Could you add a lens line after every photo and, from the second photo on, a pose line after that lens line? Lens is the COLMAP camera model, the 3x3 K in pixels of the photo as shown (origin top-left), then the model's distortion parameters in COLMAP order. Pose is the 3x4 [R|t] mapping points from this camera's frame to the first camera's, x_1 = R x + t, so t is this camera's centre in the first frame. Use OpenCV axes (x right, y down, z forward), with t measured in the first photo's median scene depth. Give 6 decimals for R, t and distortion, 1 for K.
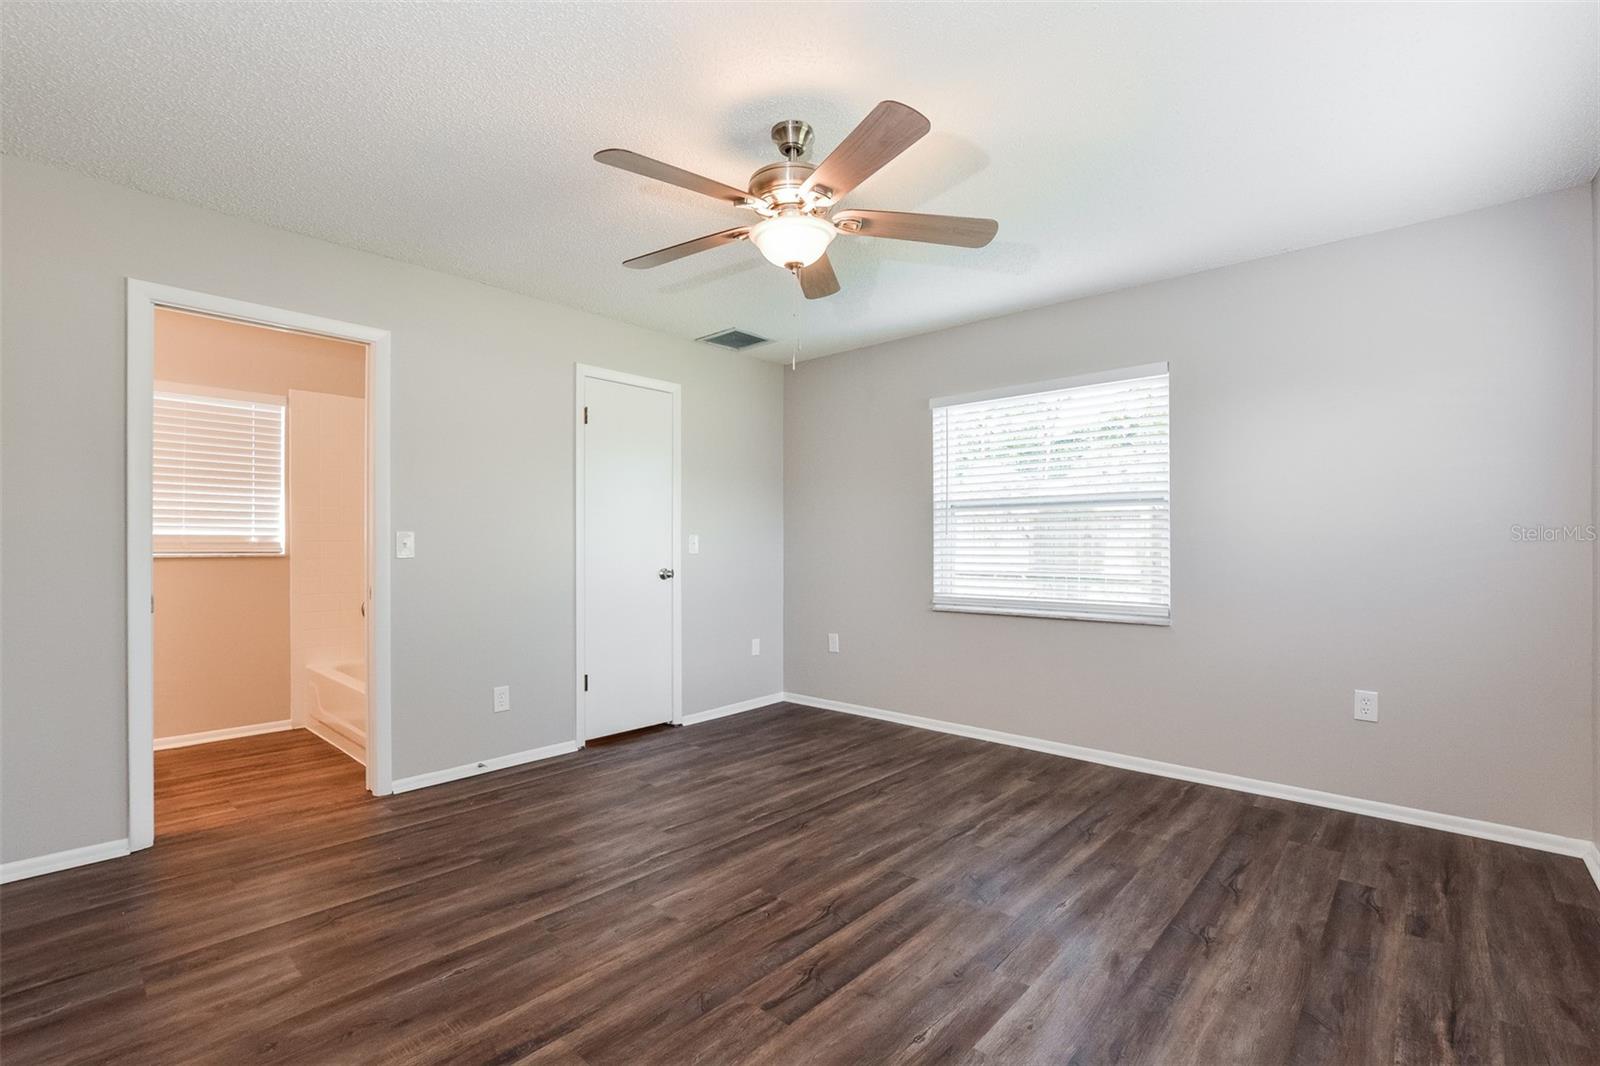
lens RADIAL K [[724.7, 0, 799.7], [0, 724.7, 543.5], [0, 0, 1]] dist [-0.017671, 0.001971]
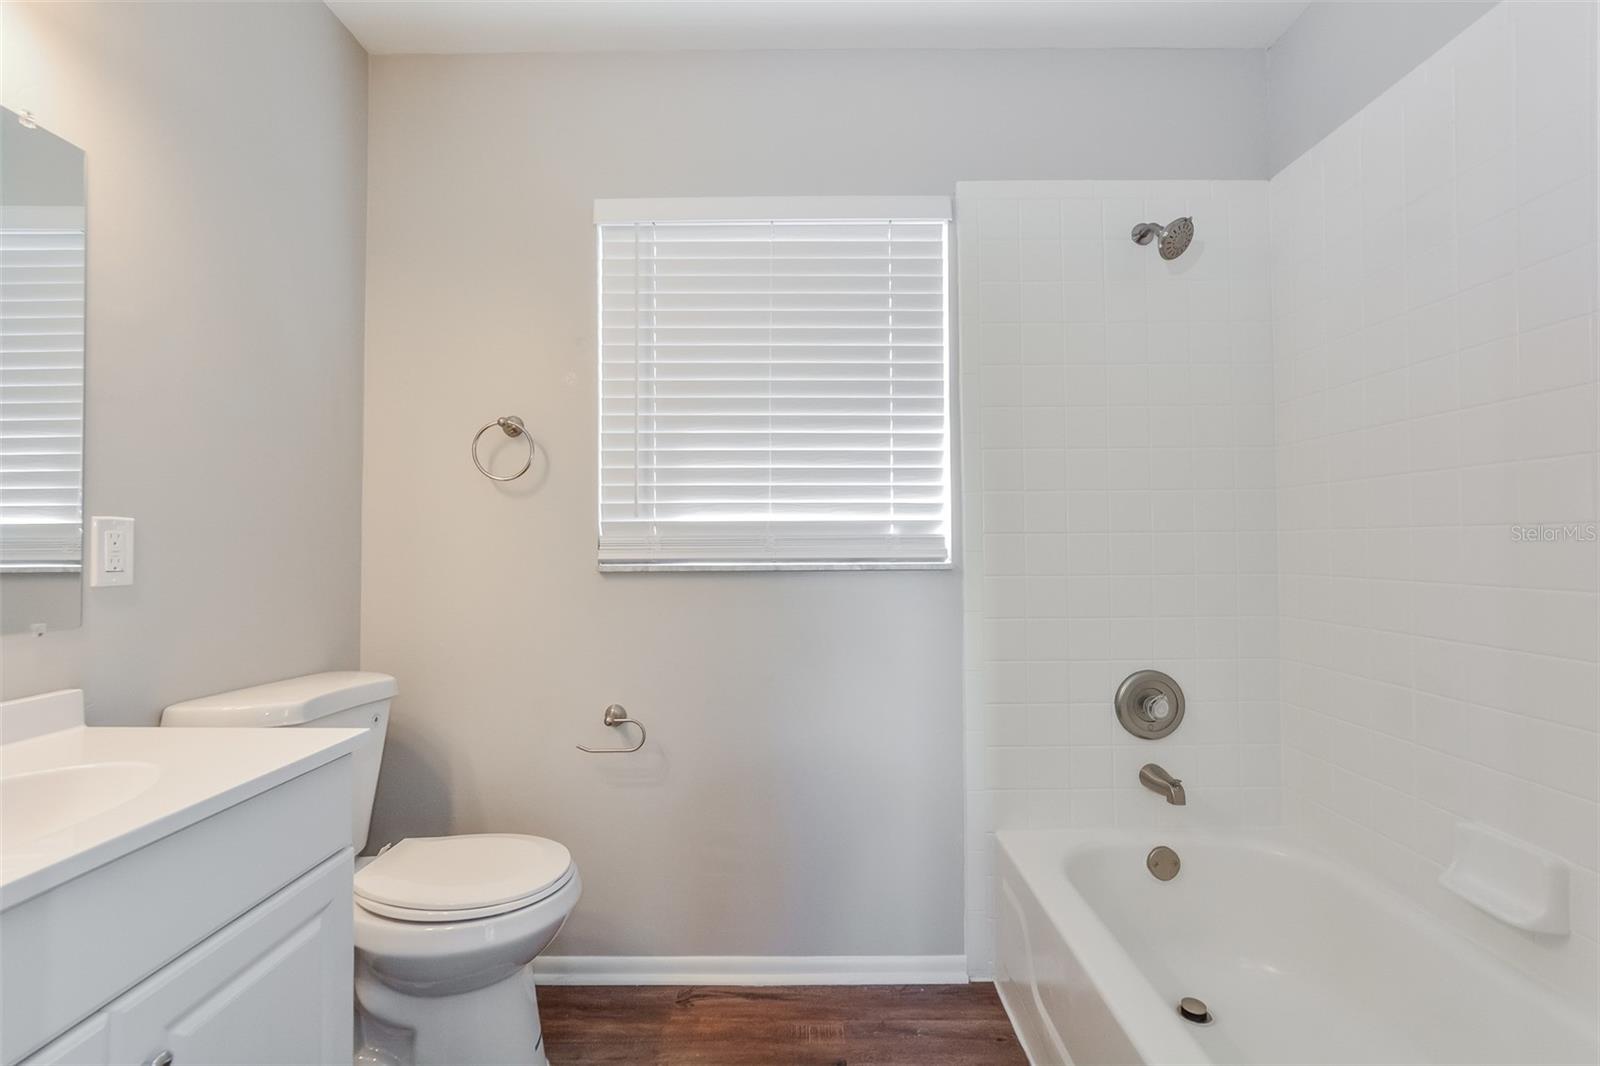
lens RADIAL K [[724.7, 0, 803.4], [0, 724.7, 541.8], [0, 0, 1]] dist [-0.017671, 0.001971]
pose [[0.645508, -0.006777, -0.763723, -0.445484], [0.007995, 0.999966, -0.002117, 0.002029], [0.763712, -0.004740, 0.645540, 0.655876]]
